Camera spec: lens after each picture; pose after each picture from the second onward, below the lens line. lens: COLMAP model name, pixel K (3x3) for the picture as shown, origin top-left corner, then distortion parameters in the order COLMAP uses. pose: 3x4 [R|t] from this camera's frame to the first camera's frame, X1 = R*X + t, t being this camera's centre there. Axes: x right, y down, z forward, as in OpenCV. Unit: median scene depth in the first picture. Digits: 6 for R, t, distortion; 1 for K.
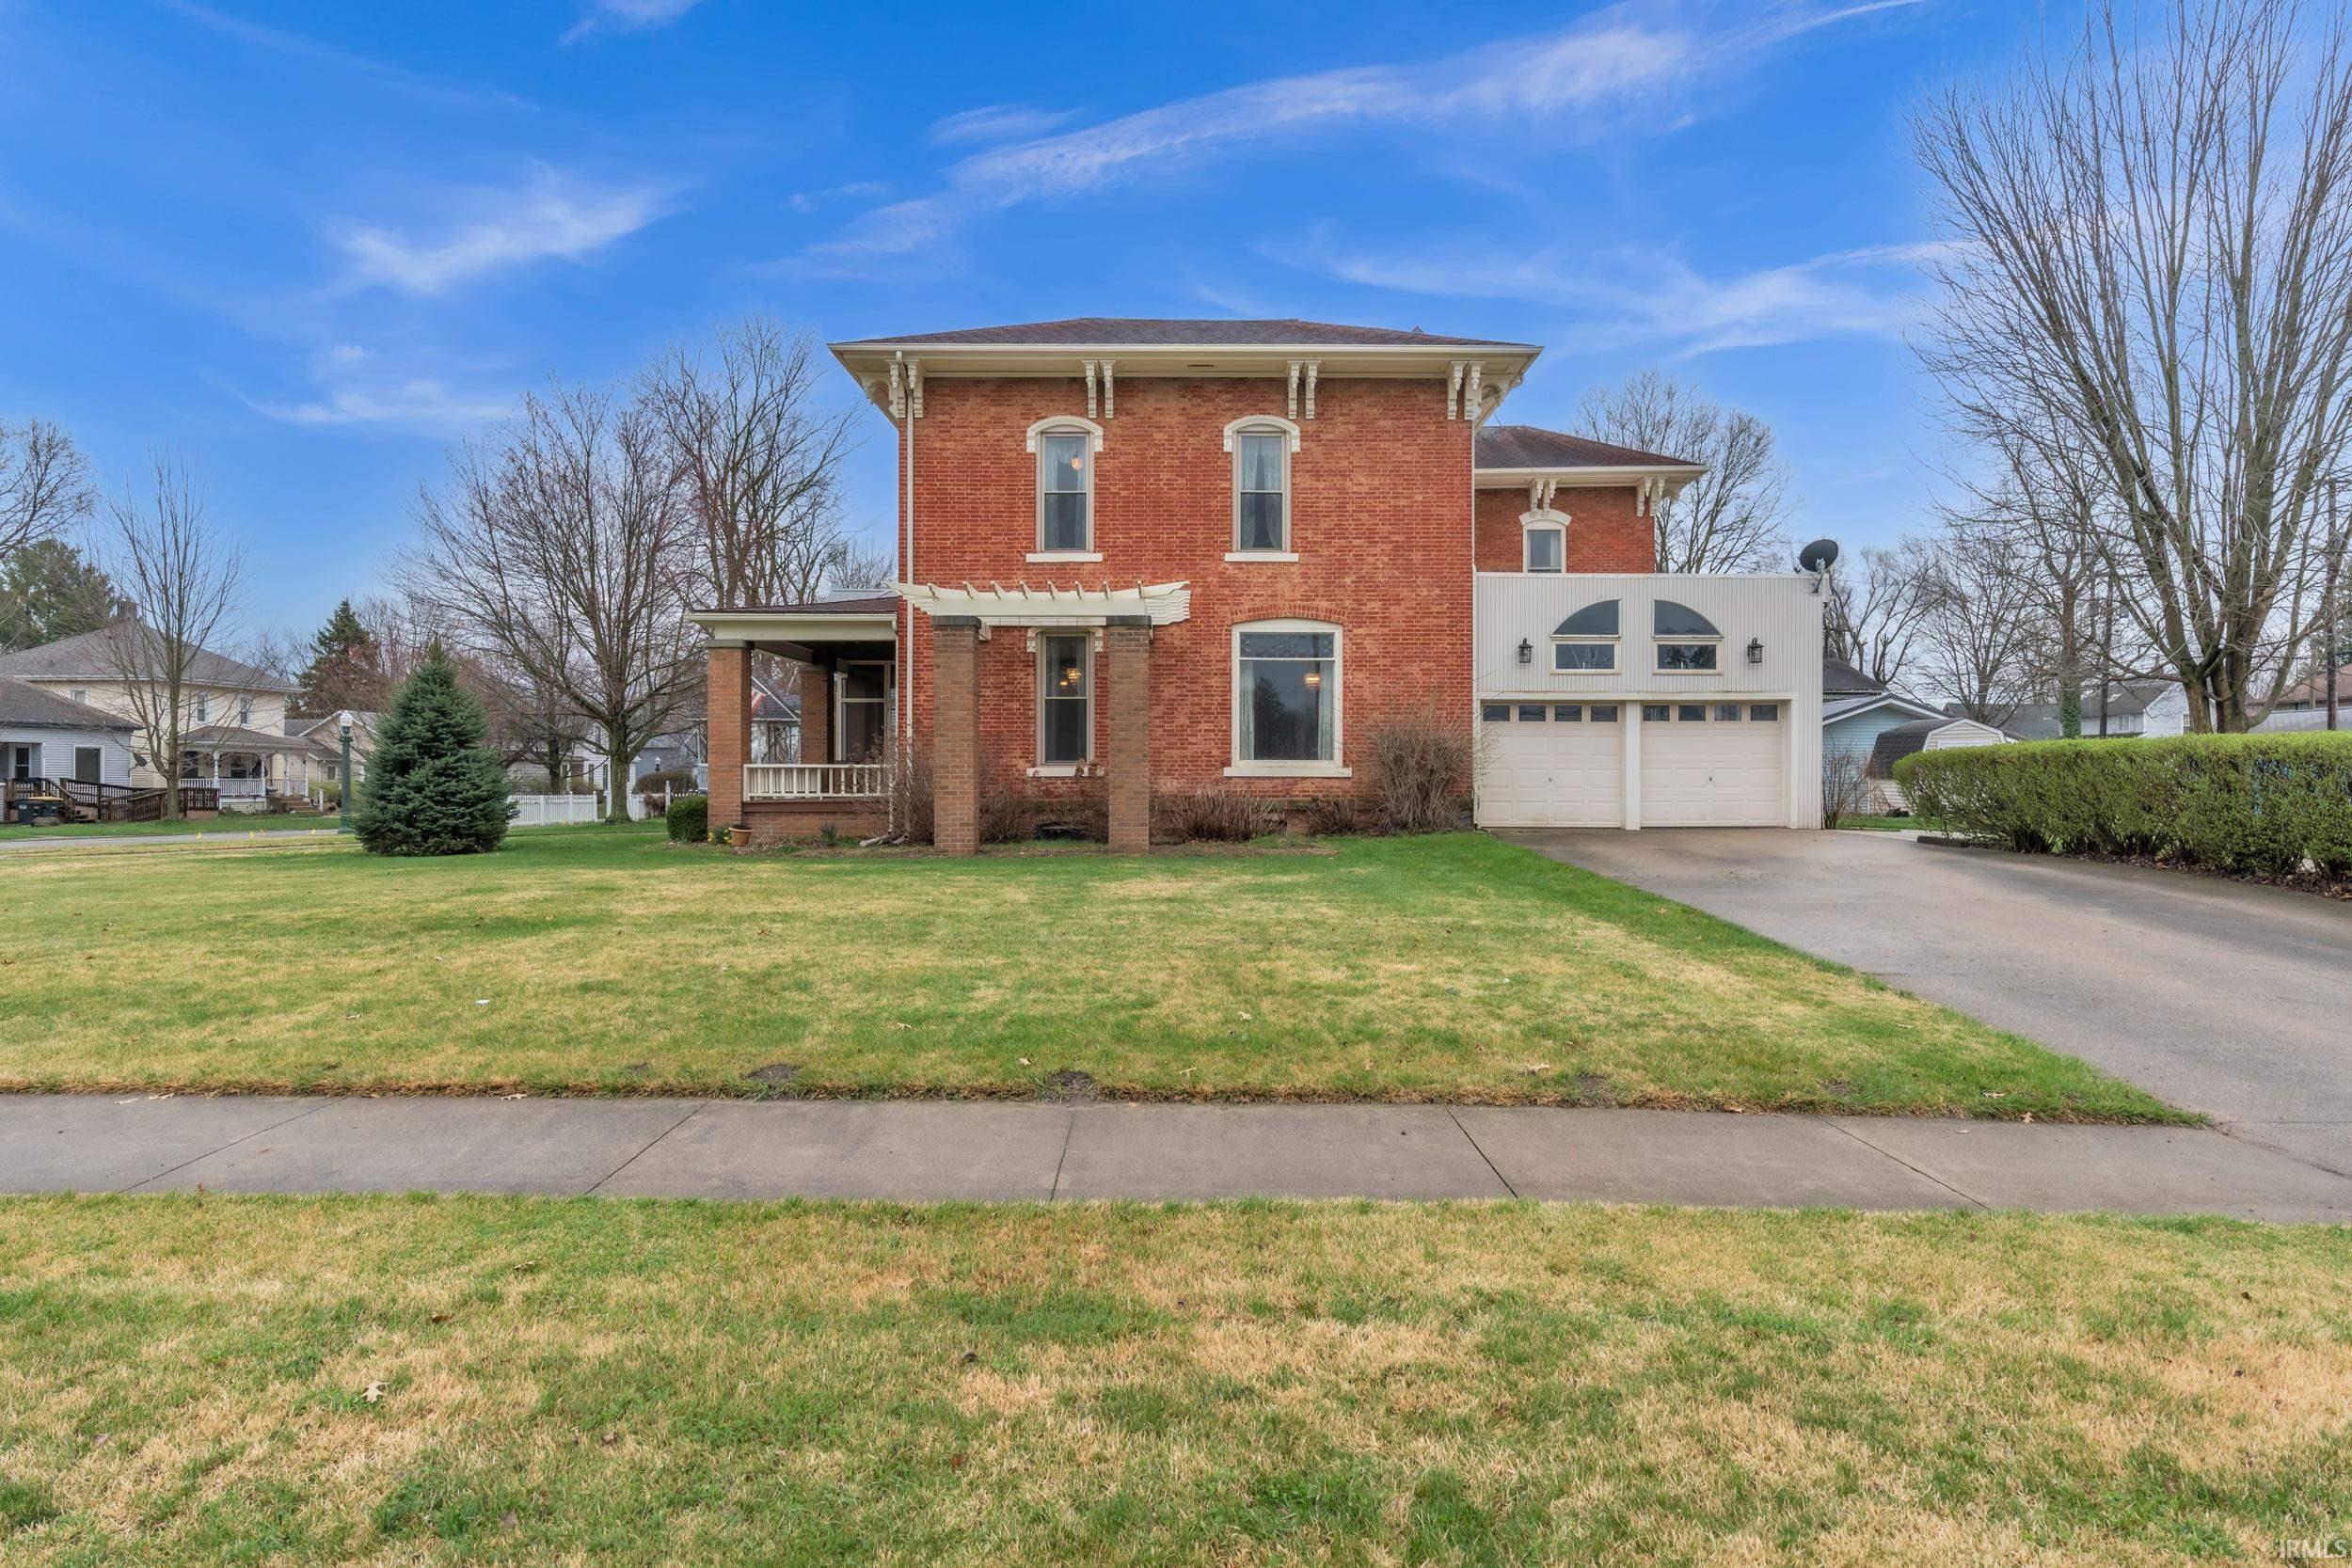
lens RADIAL K [[1232.0, 0, 1167.3], [0, 1232.0, 779.2], [0, 0, 1]] dist [-0.001356, 0.000295]
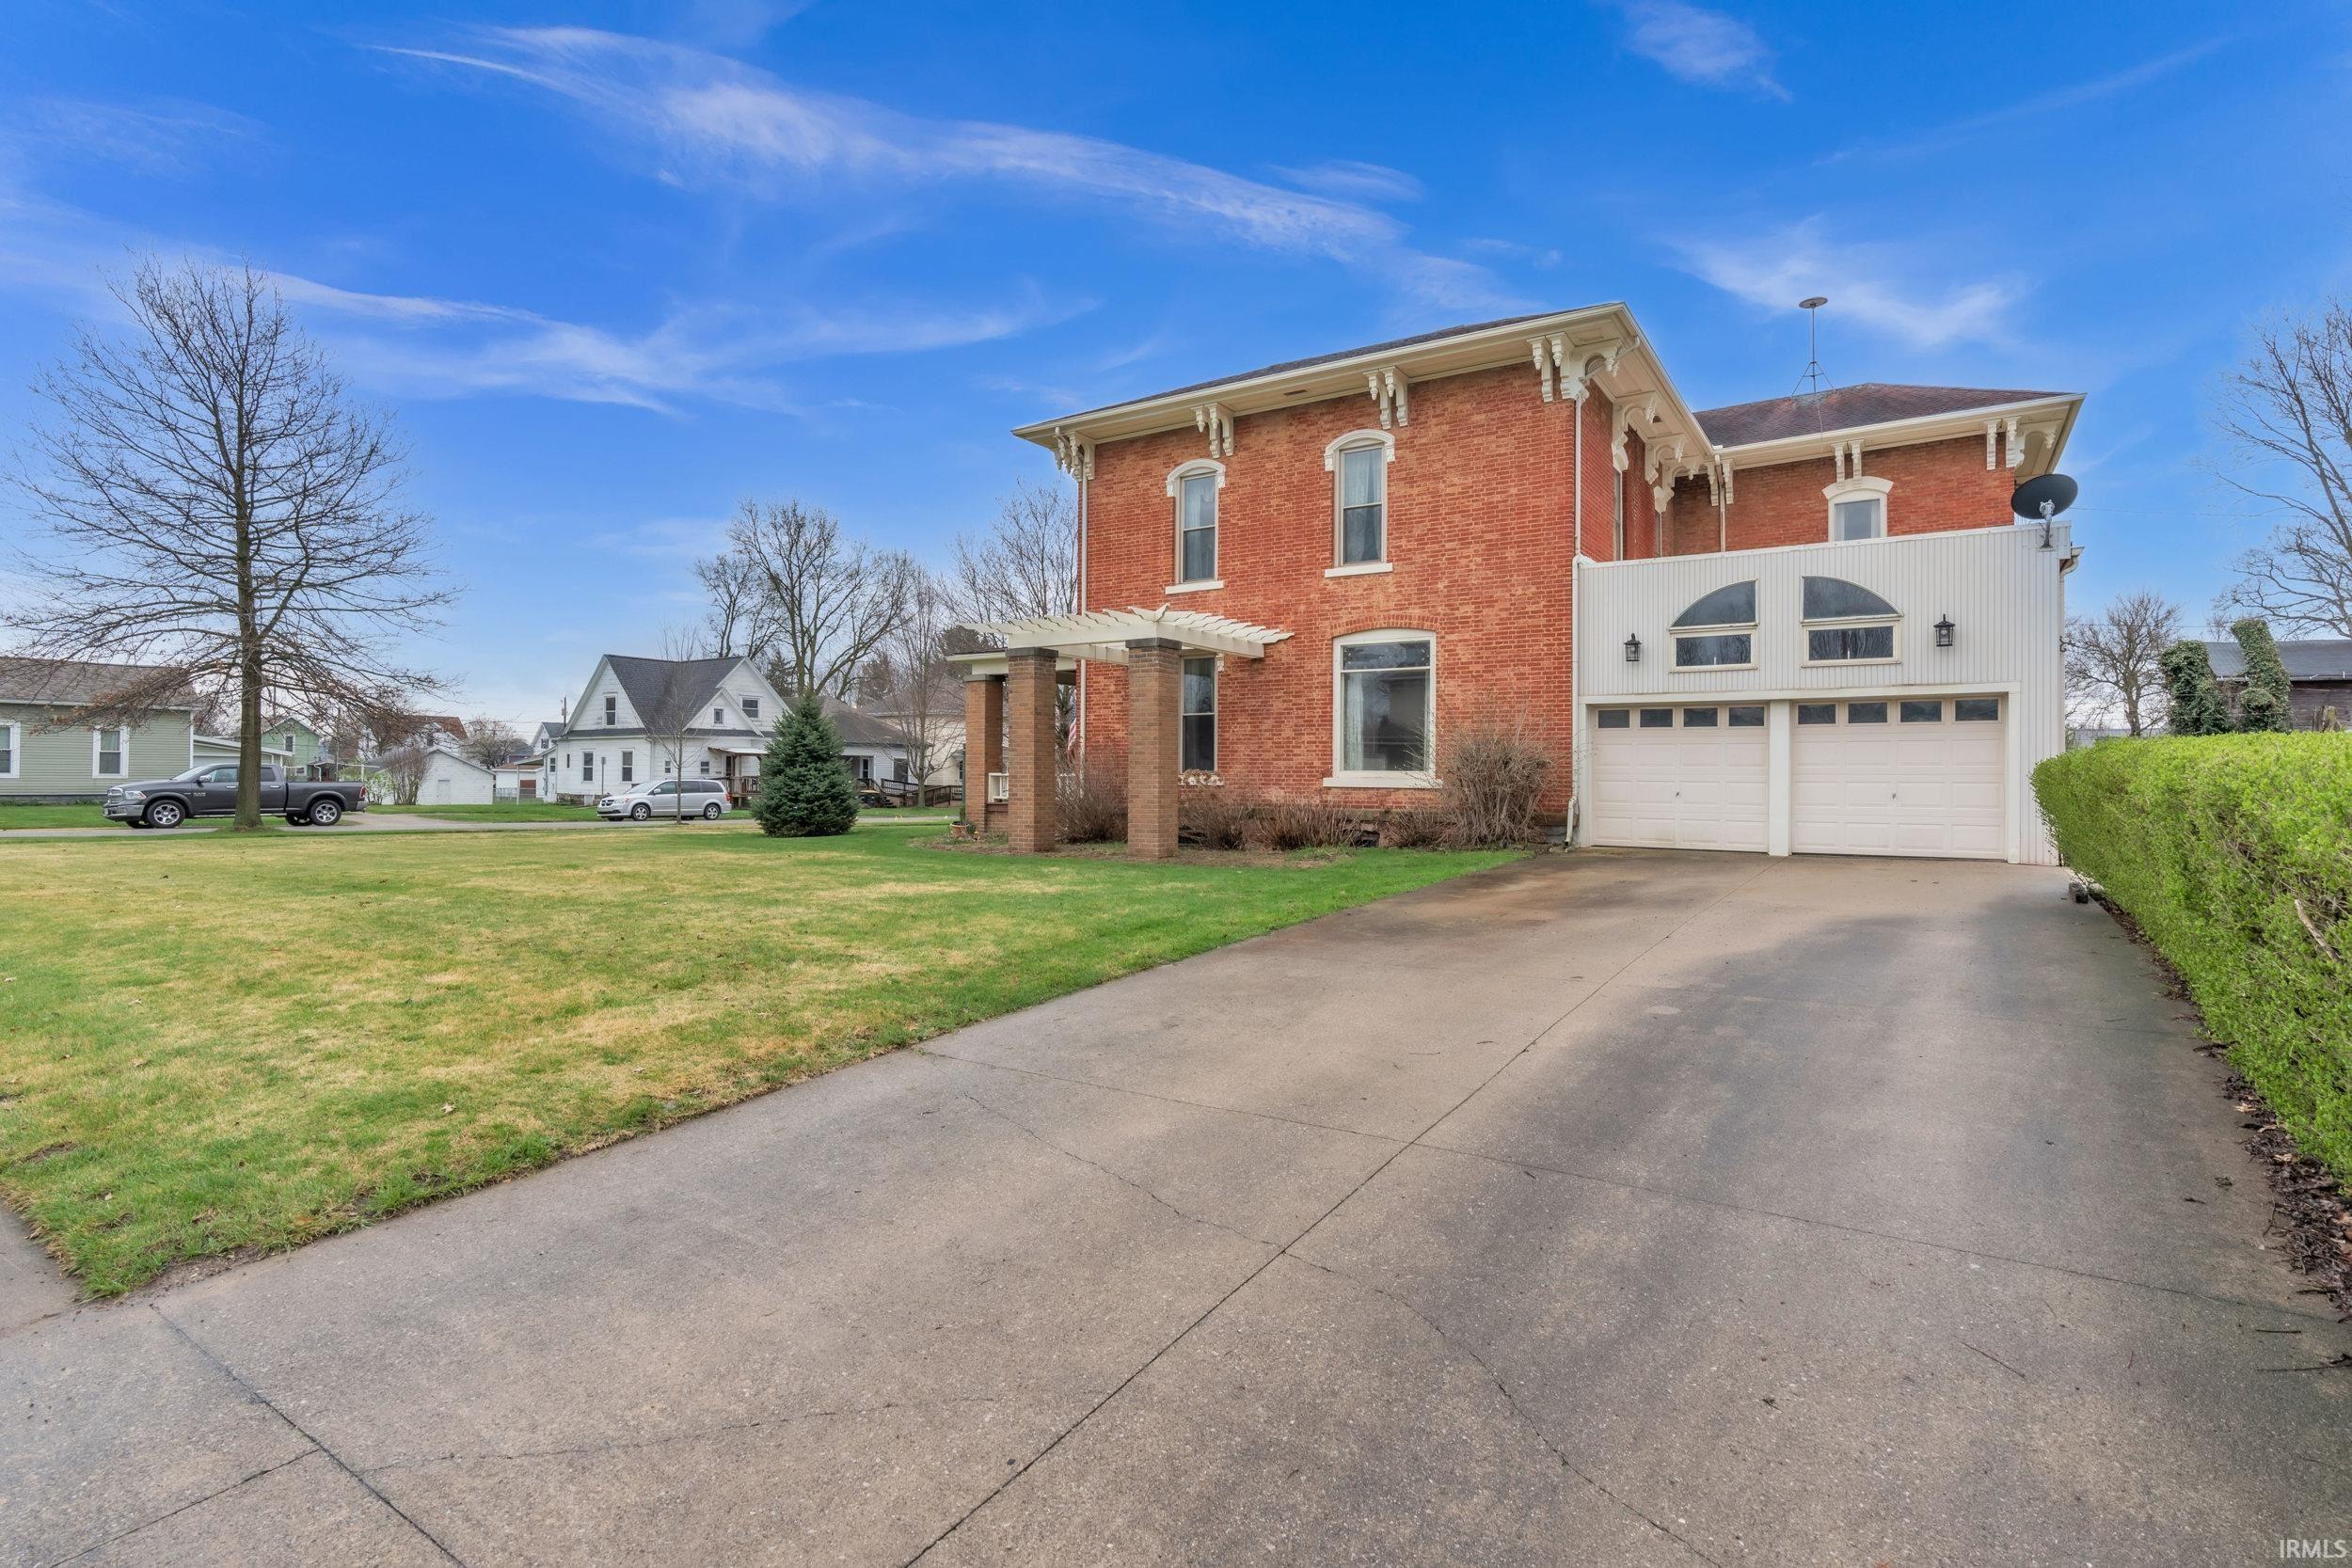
lens RADIAL K [[1061.1, 0, 1187.4], [0, 1061.1, 771.3], [0, 0, 1]] dist [-0.001624, 0.000654]
pose [[0.856174, 0.002786, -0.516680, 0.406424], [-0.008426, 0.999928, -0.008571, -0.006477], [0.516619, 0.011692, 0.856136, 0.183512]]
